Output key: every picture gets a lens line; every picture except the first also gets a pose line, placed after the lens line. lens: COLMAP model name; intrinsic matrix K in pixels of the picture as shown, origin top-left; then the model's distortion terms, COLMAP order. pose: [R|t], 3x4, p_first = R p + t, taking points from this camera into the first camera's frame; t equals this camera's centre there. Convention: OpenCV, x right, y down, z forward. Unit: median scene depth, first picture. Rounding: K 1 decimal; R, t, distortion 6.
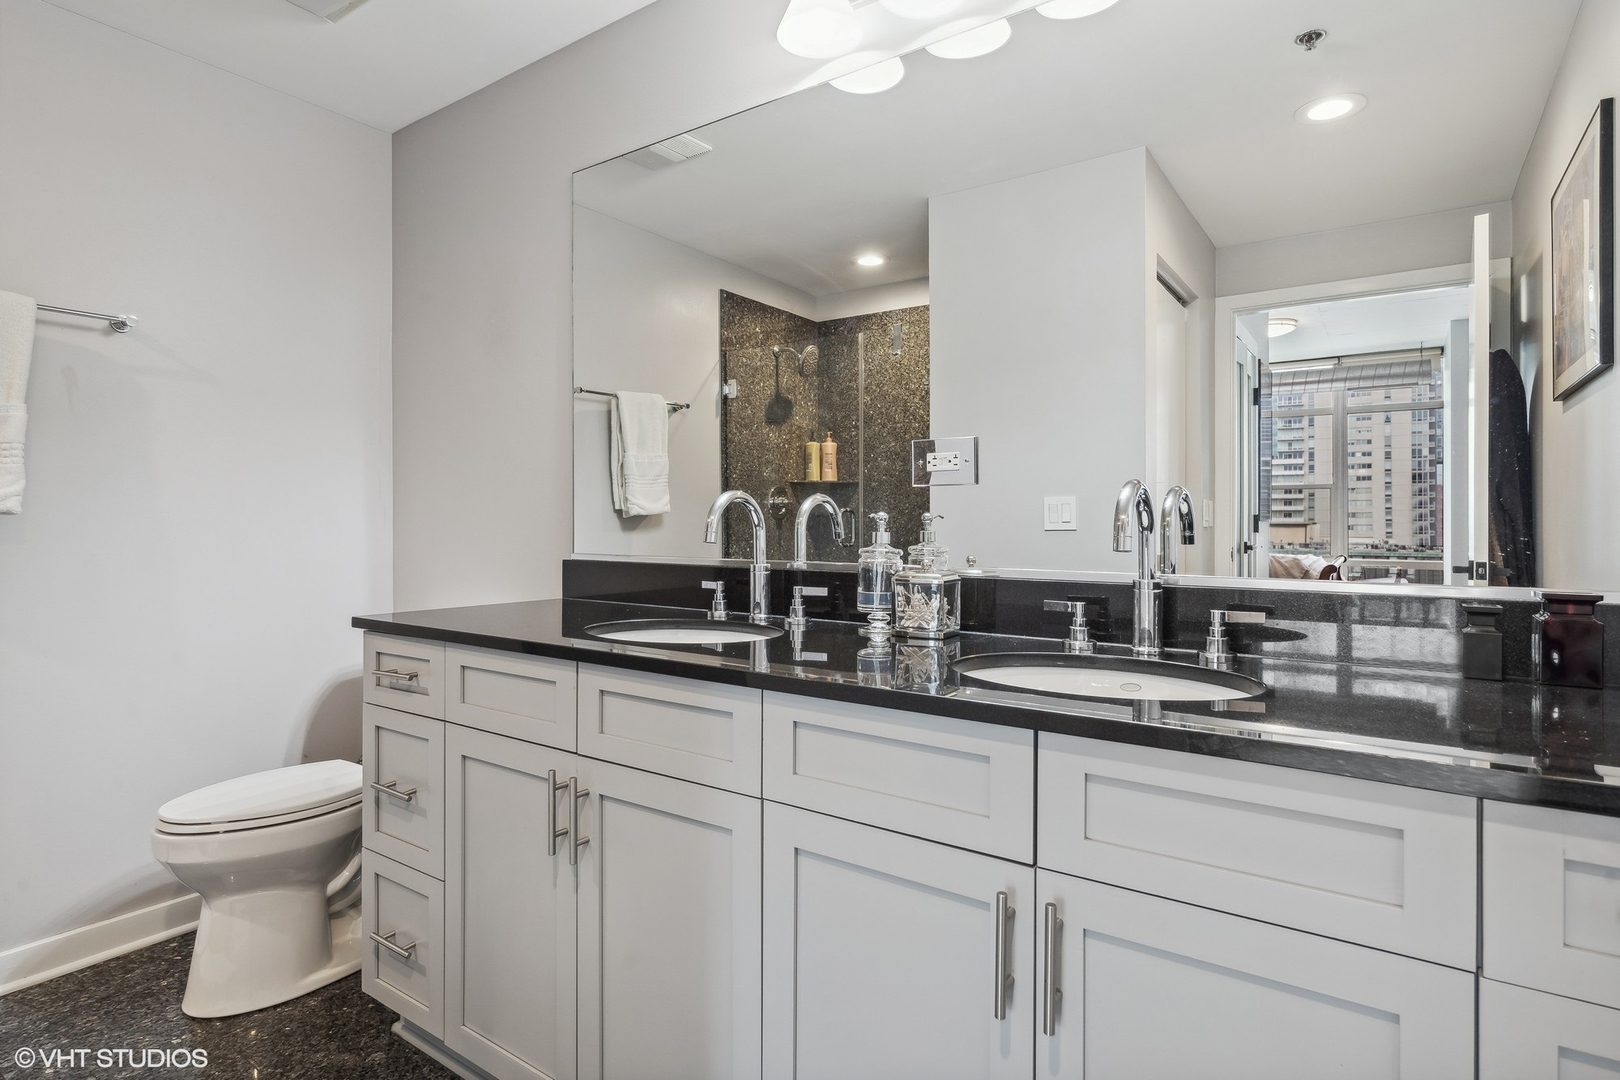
lens RADIAL K [[826.7, 0, 816.0], [0, 826.7, 527.2], [0, 0, 1]] dist [0.004740, 0.000520]
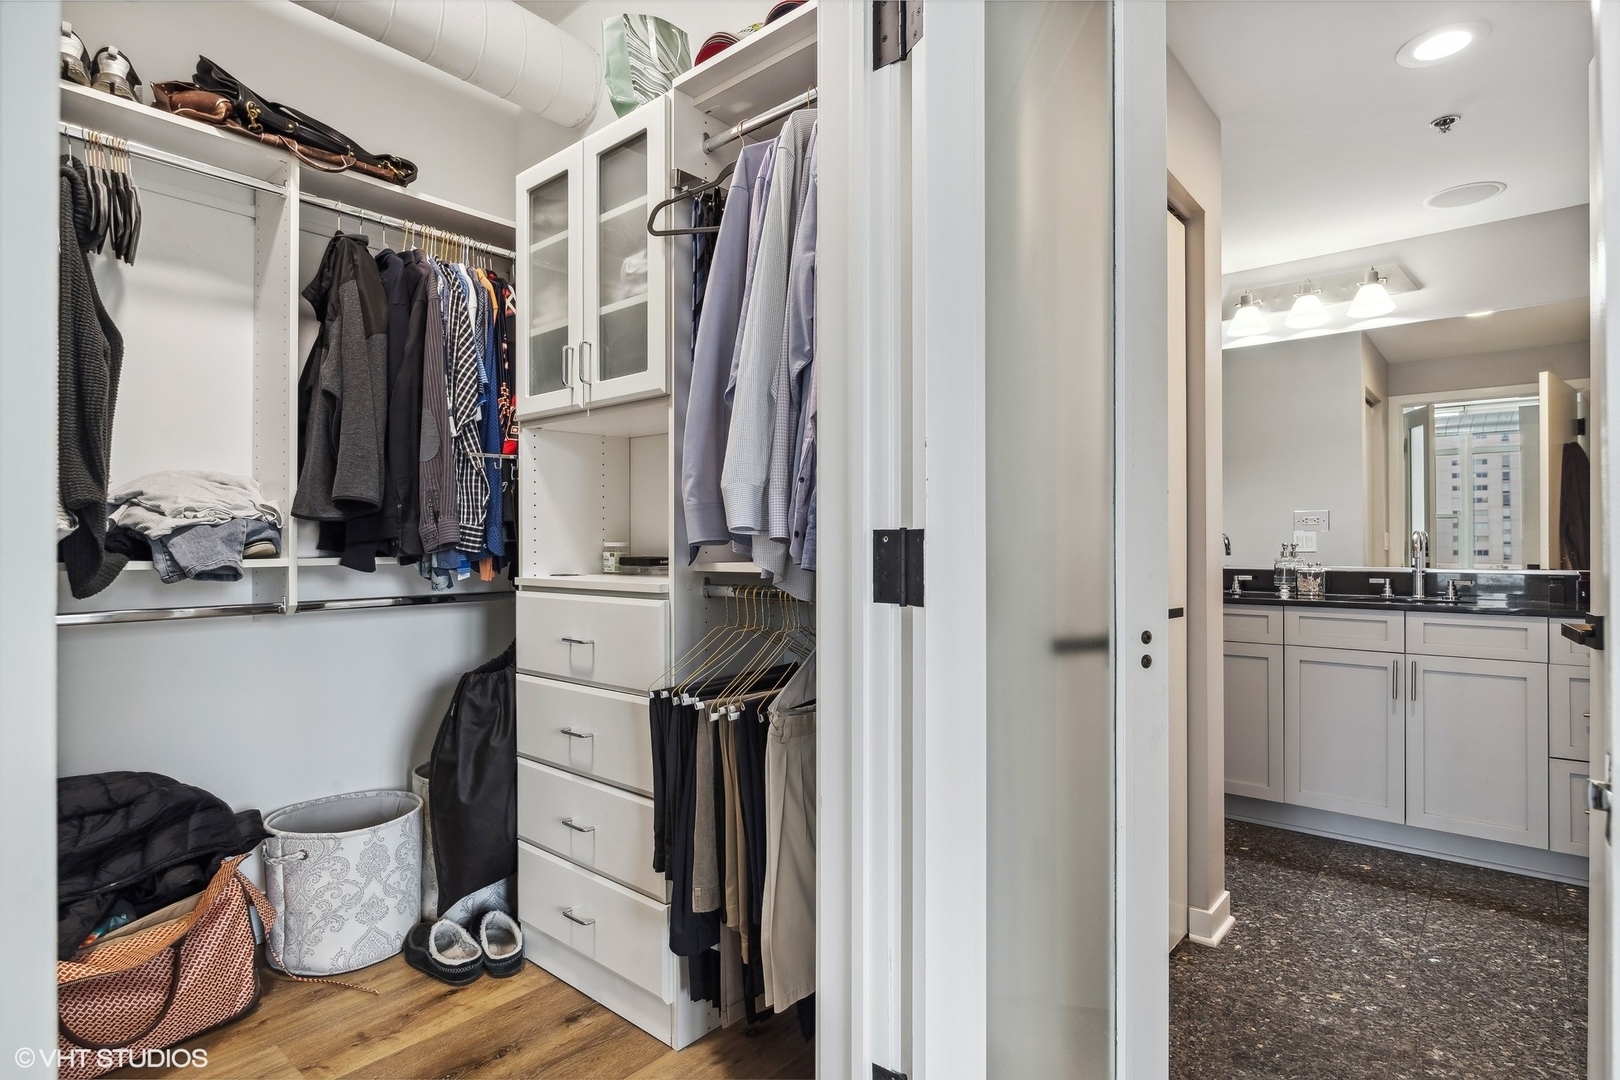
lens RADIAL K [[826.7, 0, 804.4], [0, 826.7, 545.3], [0, 0, 1]] dist [0.004740, 0.000520]
pose [[0.995241, 0.000794, -0.097445, -0.547637], [-0.001403, 0.999980, -0.006179, 0.002198], [0.097438, 0.006286, 0.995222, -0.767669]]
